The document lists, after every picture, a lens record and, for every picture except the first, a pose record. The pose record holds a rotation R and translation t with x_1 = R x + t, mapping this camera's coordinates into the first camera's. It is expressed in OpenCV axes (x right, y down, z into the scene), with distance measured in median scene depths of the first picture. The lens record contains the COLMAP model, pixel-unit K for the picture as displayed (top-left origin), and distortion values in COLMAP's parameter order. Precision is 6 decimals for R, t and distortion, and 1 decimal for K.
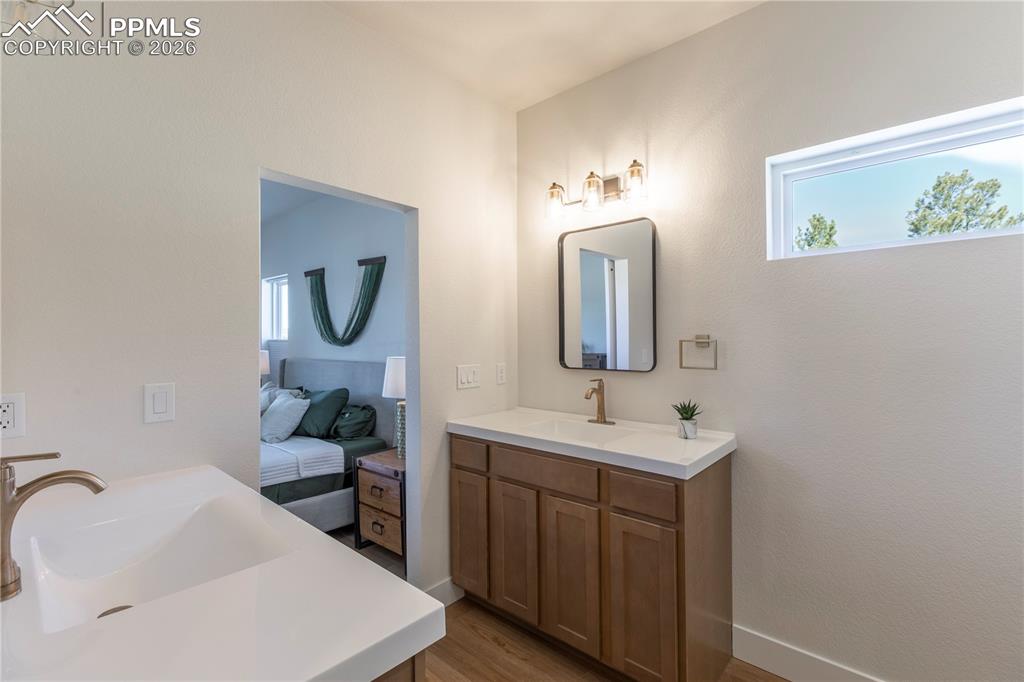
lens RADIAL K [[462.9, 0, 516.1], [0, 462.9, 342.0], [0, 0, 1]] dist [0.004322, 0.000081]
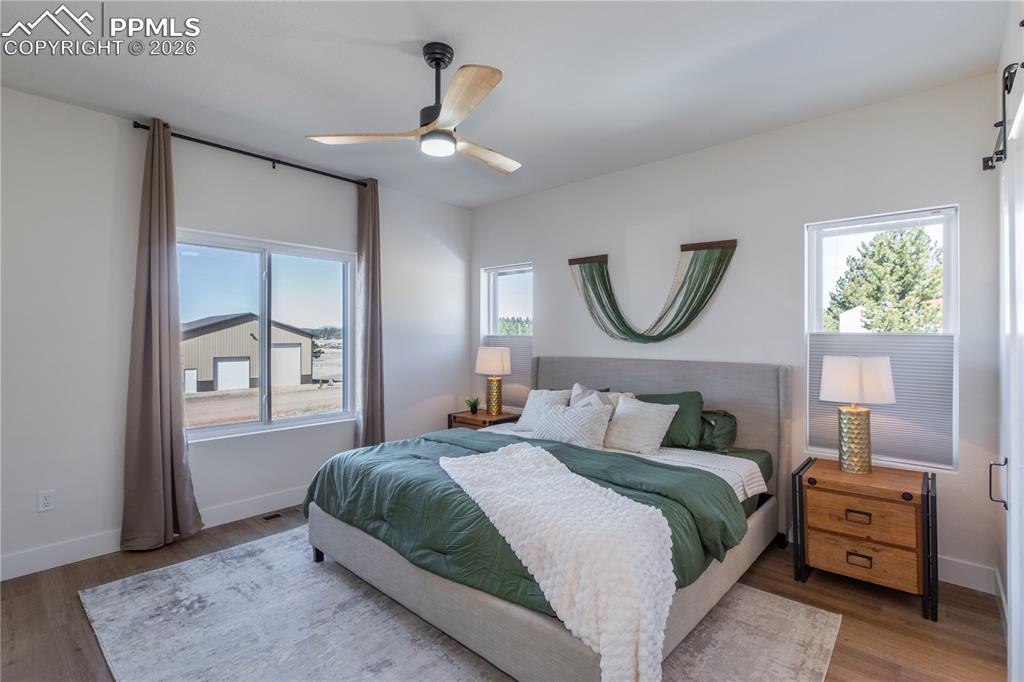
lens RADIAL K [[479.0, 0, 514.9], [0, 479.0, 338.9], [0, 0, 1]] dist [-0.003629, -0.000355]
pose [[0.999893, 0.002236, -0.014427, -0.690802], [-0.002197, 0.999994, 0.002705, -0.000327], [0.014432, -0.002673, 0.999892, 0.095269]]
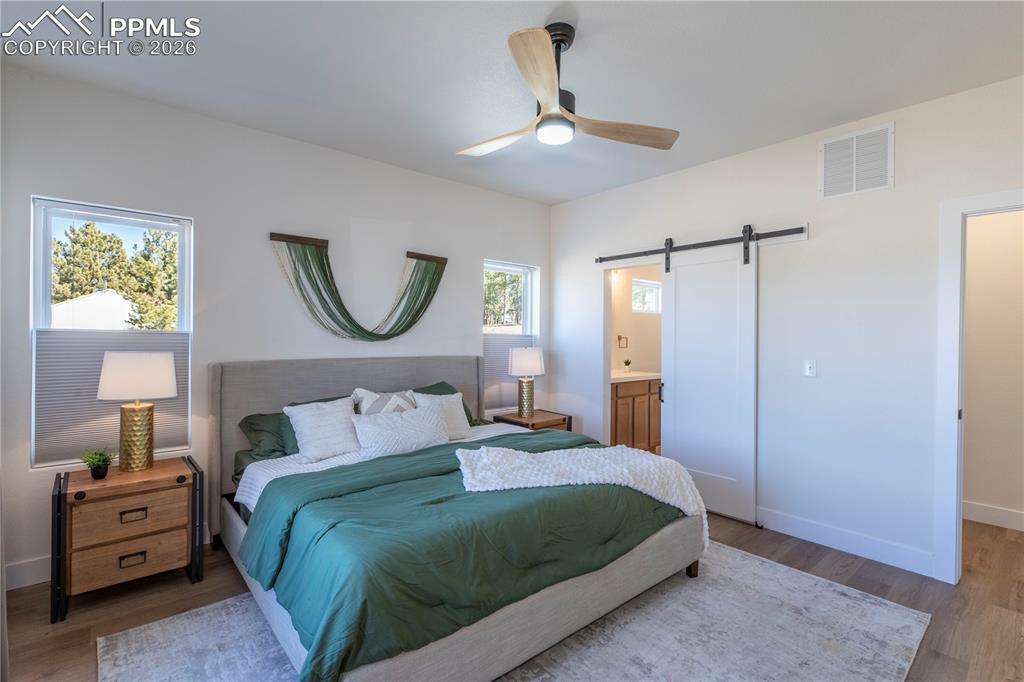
lens RADIAL K [[471.4, 0, 512.7], [0, 471.4, 339.8], [0, 0, 1]] dist [-0.001870, -0.000062]
pose [[0.136214, -0.004721, 0.990668, -1.383478], [-0.010217, 0.999929, 0.006170, -0.001372], [-0.990627, -0.010962, 0.136156, 0.694749]]
